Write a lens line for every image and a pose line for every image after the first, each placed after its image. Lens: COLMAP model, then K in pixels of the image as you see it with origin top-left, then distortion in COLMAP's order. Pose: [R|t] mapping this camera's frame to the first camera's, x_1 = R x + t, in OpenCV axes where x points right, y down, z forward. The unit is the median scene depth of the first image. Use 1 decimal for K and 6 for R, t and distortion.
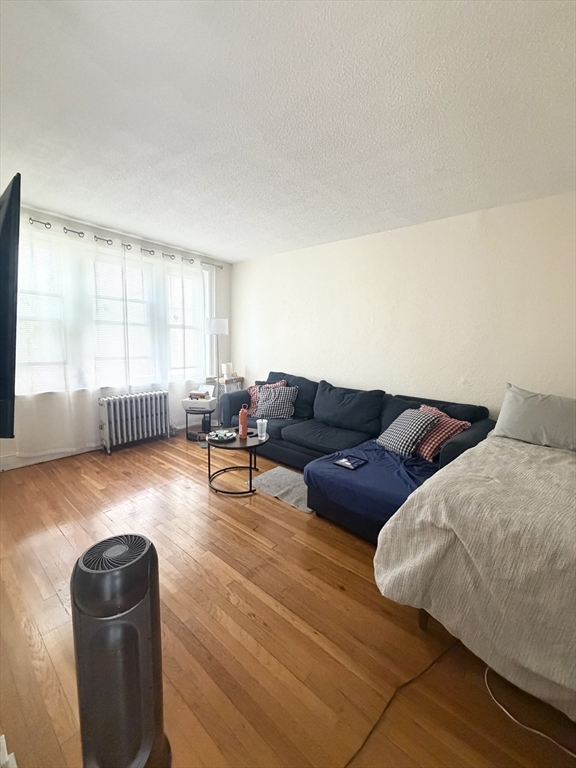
lens RADIAL K [[305.8, 0, 288.0], [0, 305.8, 384.0], [0, 0, 1]] dist [0.000052, -0.000110]
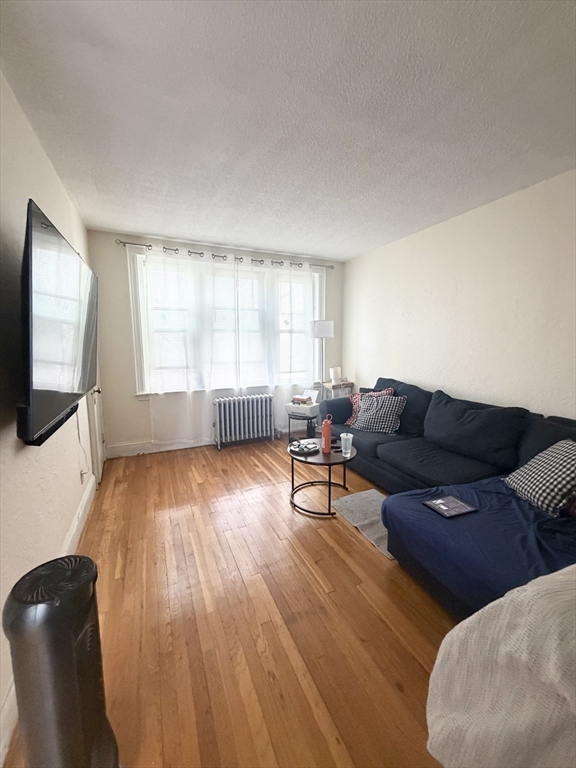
lens RADIAL K [[305.8, 0, 288.0], [0, 305.8, 384.0], [0, 0, 1]] dist [0.000052, -0.000110]
pose [[0.899940, 0.028663, -0.435070, 0.118352], [-0.031999, 0.999488, -0.000343, -0.017068], [0.434837, 0.014231, 0.900397, 0.117863]]
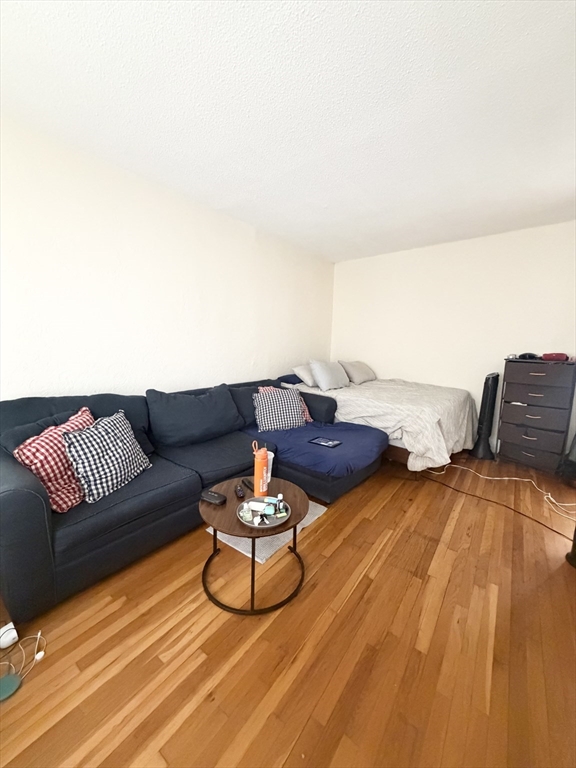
lens RADIAL K [[305.8, 0, 288.0], [0, 305.8, 384.0], [0, 0, 1]] dist [0.000052, -0.000110]
pose [[-0.052978, -0.173703, 0.983372, -0.602987], [0.113629, 0.977310, 0.178754, -0.118607], [-0.992110, 0.121210, -0.032038, 0.808854]]
